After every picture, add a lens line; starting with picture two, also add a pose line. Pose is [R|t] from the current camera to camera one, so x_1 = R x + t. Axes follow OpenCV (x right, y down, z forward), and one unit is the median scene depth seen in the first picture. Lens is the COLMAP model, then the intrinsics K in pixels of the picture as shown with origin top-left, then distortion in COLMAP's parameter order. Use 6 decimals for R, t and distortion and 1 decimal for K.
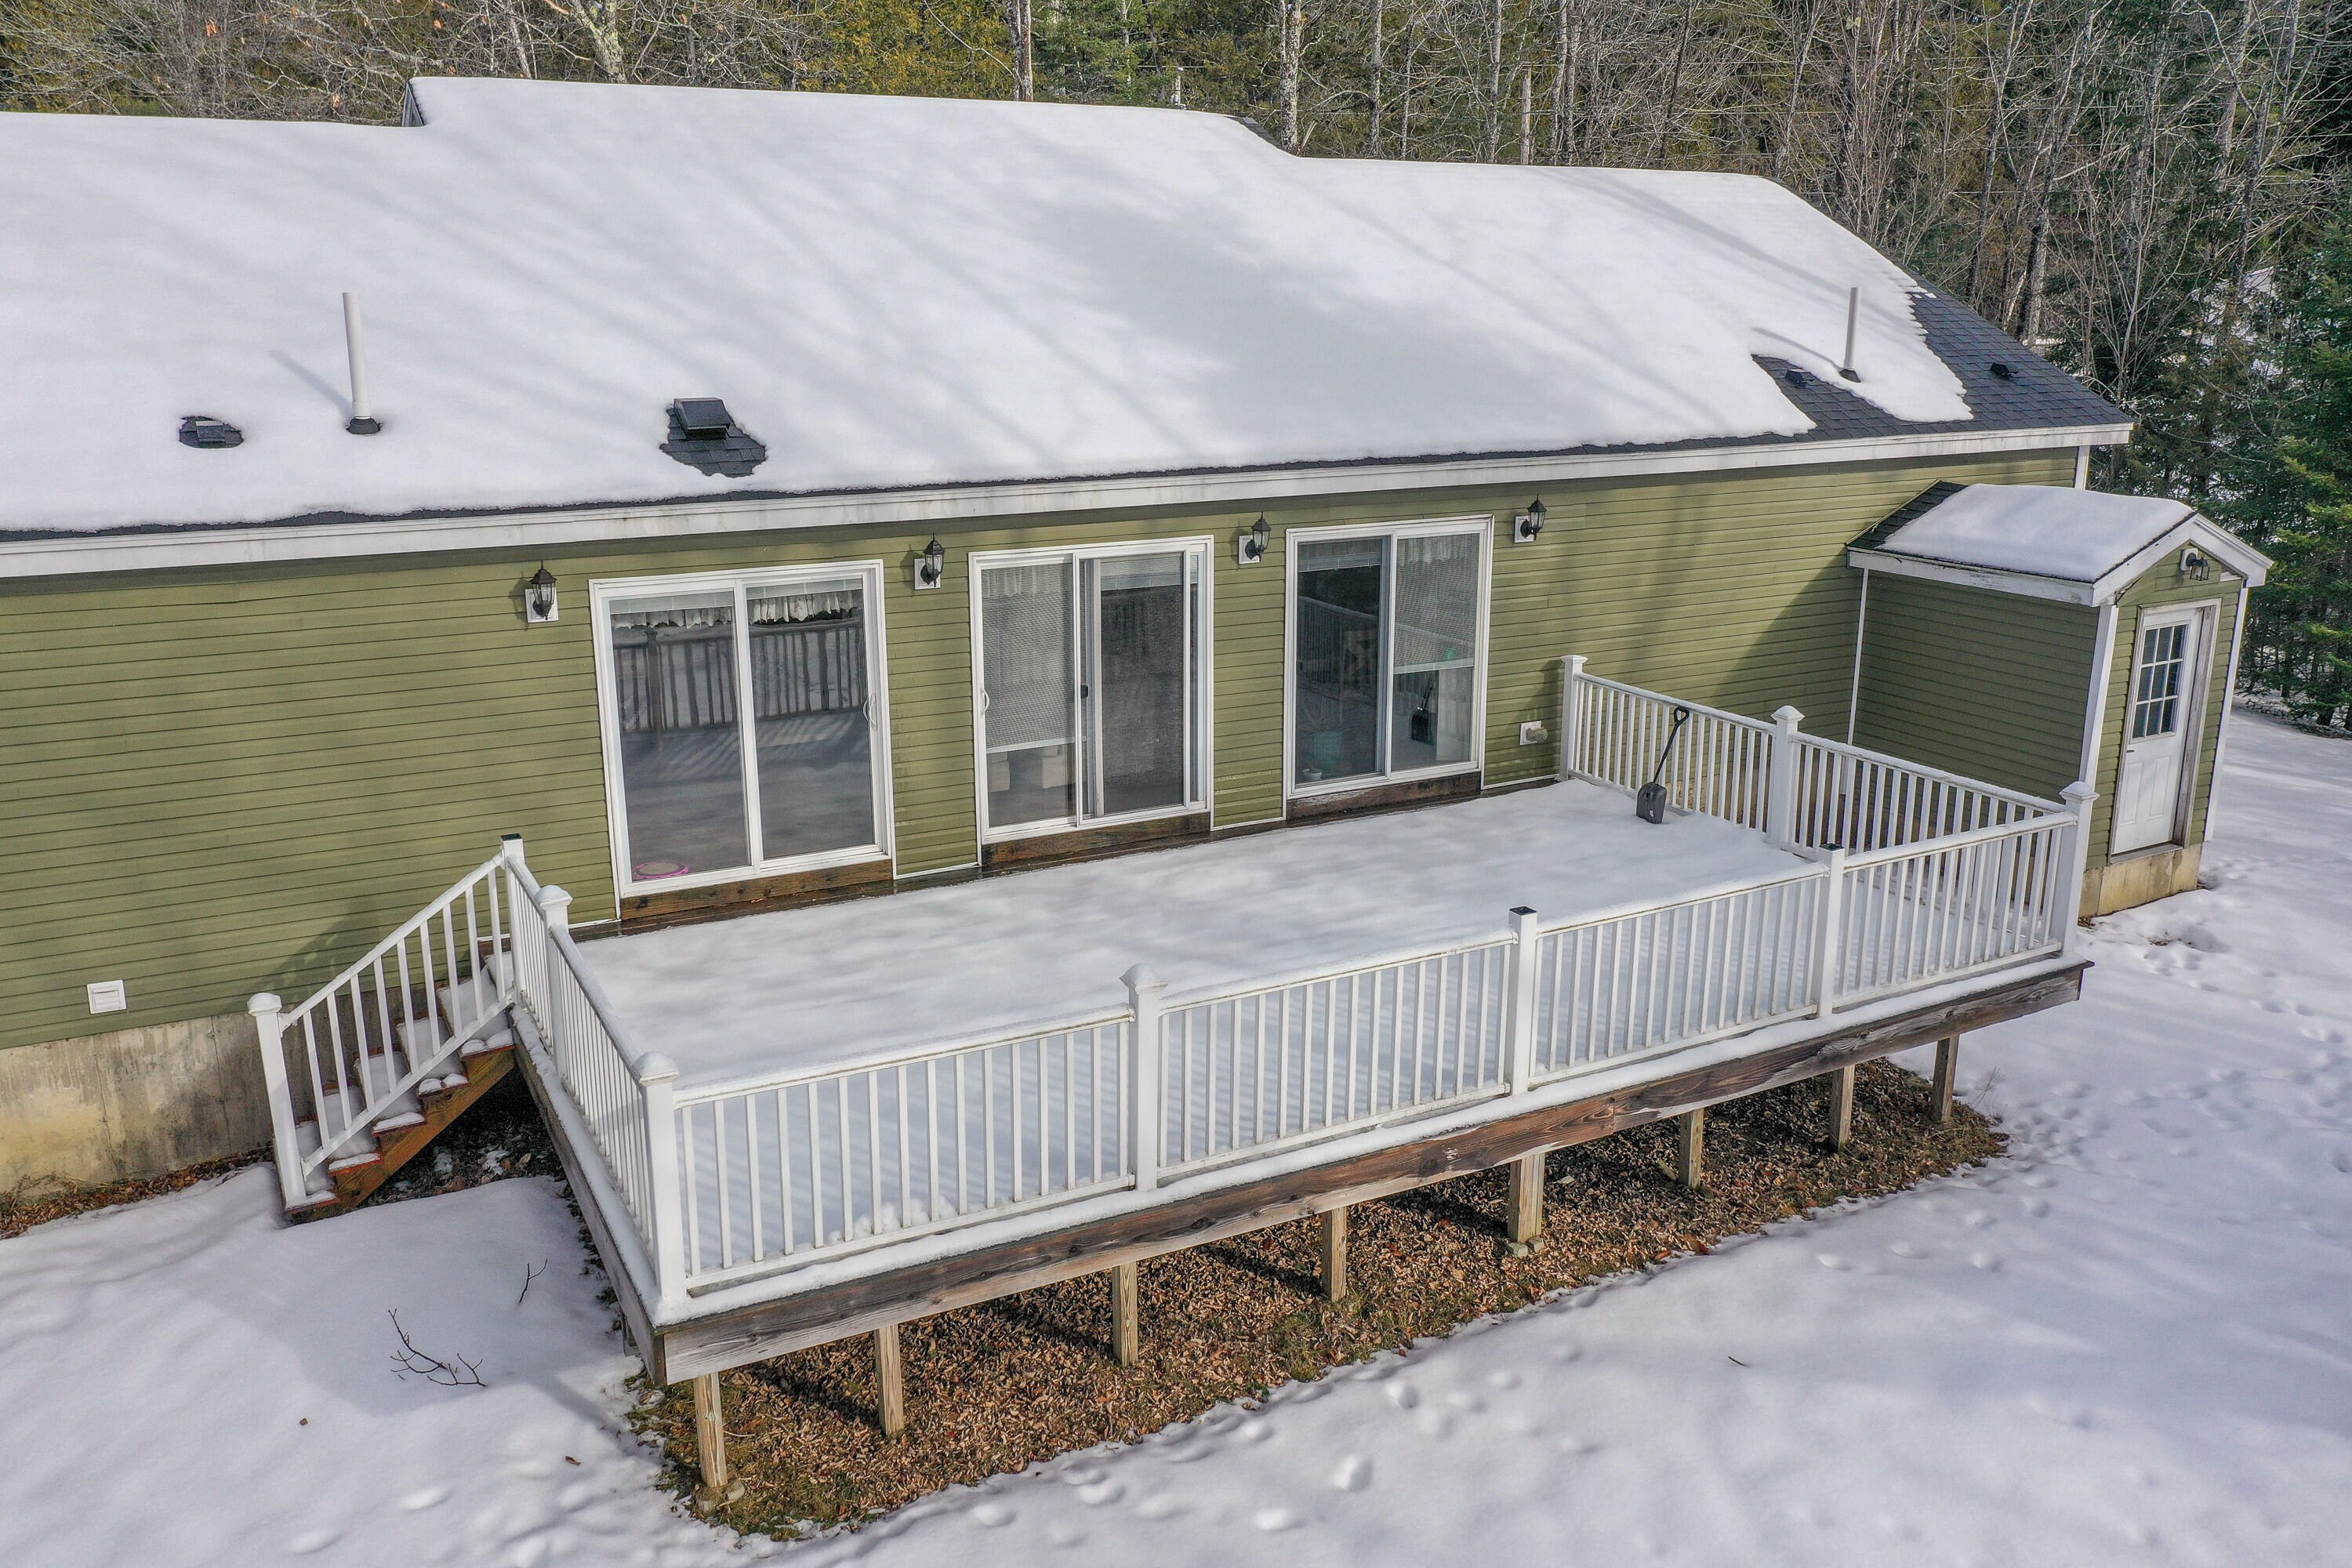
lens RADIAL K [[1891.3, 0, 1185.4], [0, 1891.3, 773.5], [0, 0, 1]] dist [0.001509, -0.007768]
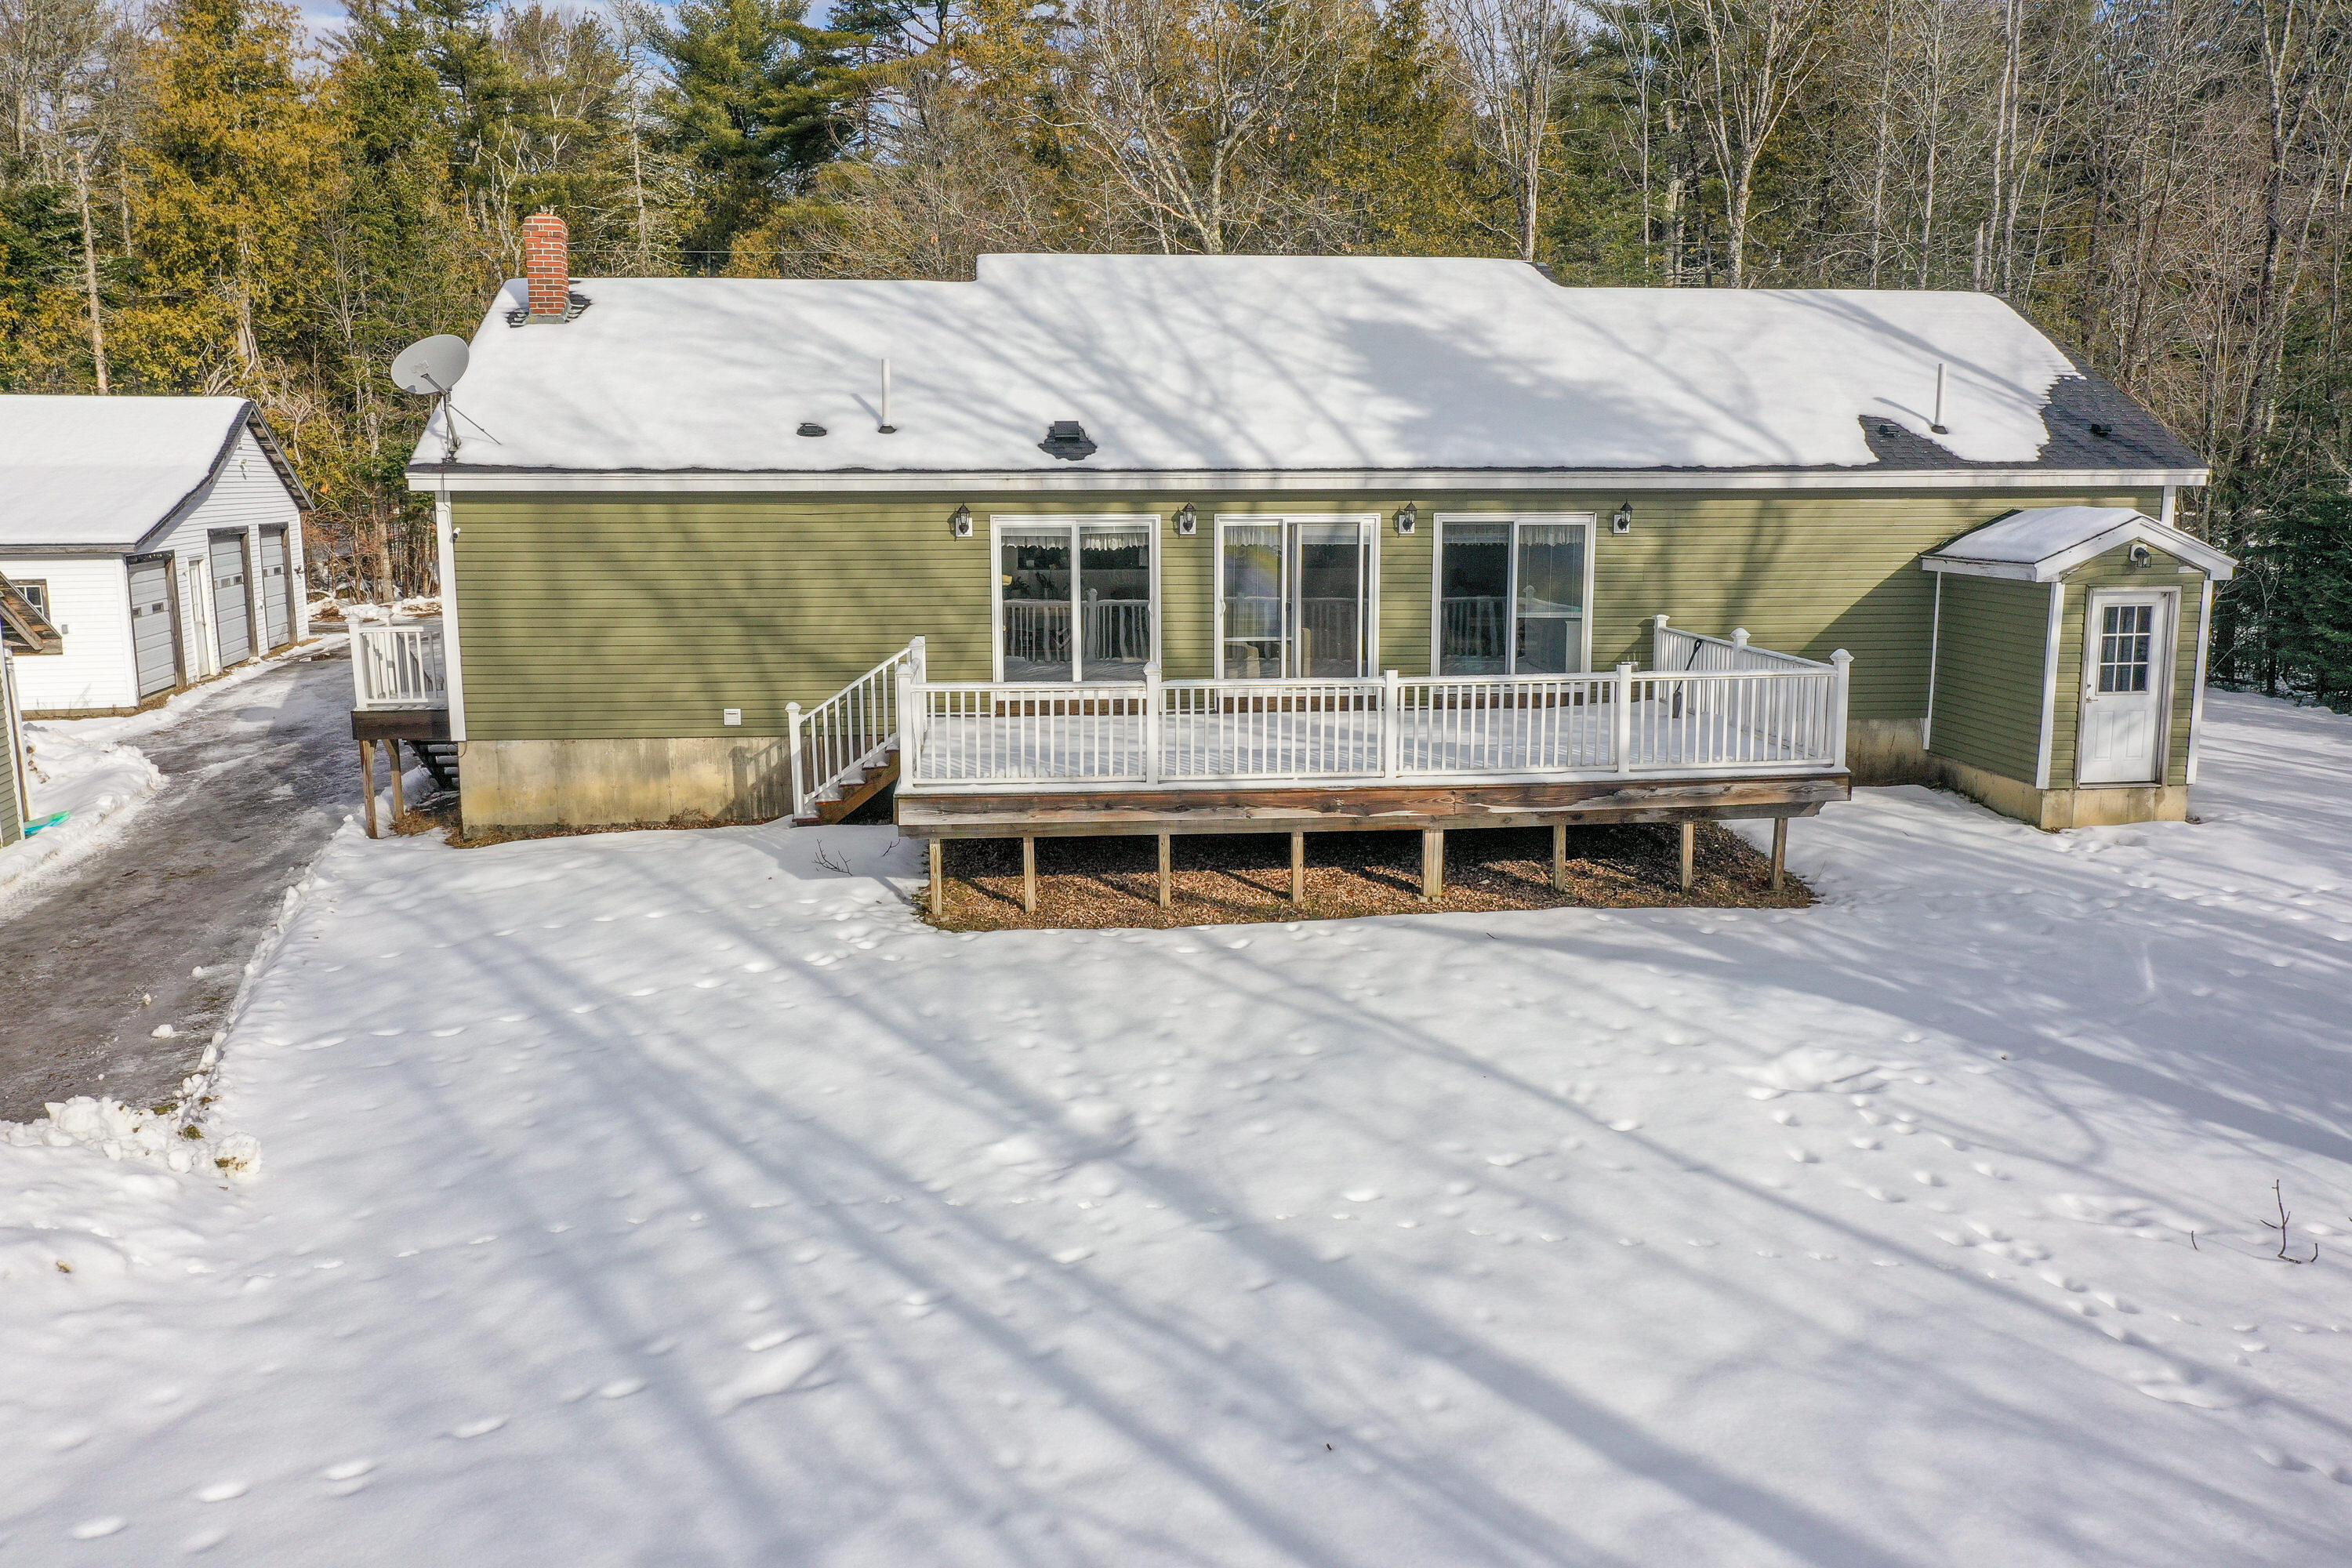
lens RADIAL K [[1910.0, 0, 1176.0], [0, 1910.0, 784.0], [0, 0, 1]] dist [0.006612, 0.010273]
pose [[0.924949, 0.061665, -0.375055, 0.453057], [-0.096516, 0.992514, -0.074839, 0.225155], [0.367633, 0.105421, 0.923977, -0.486841]]
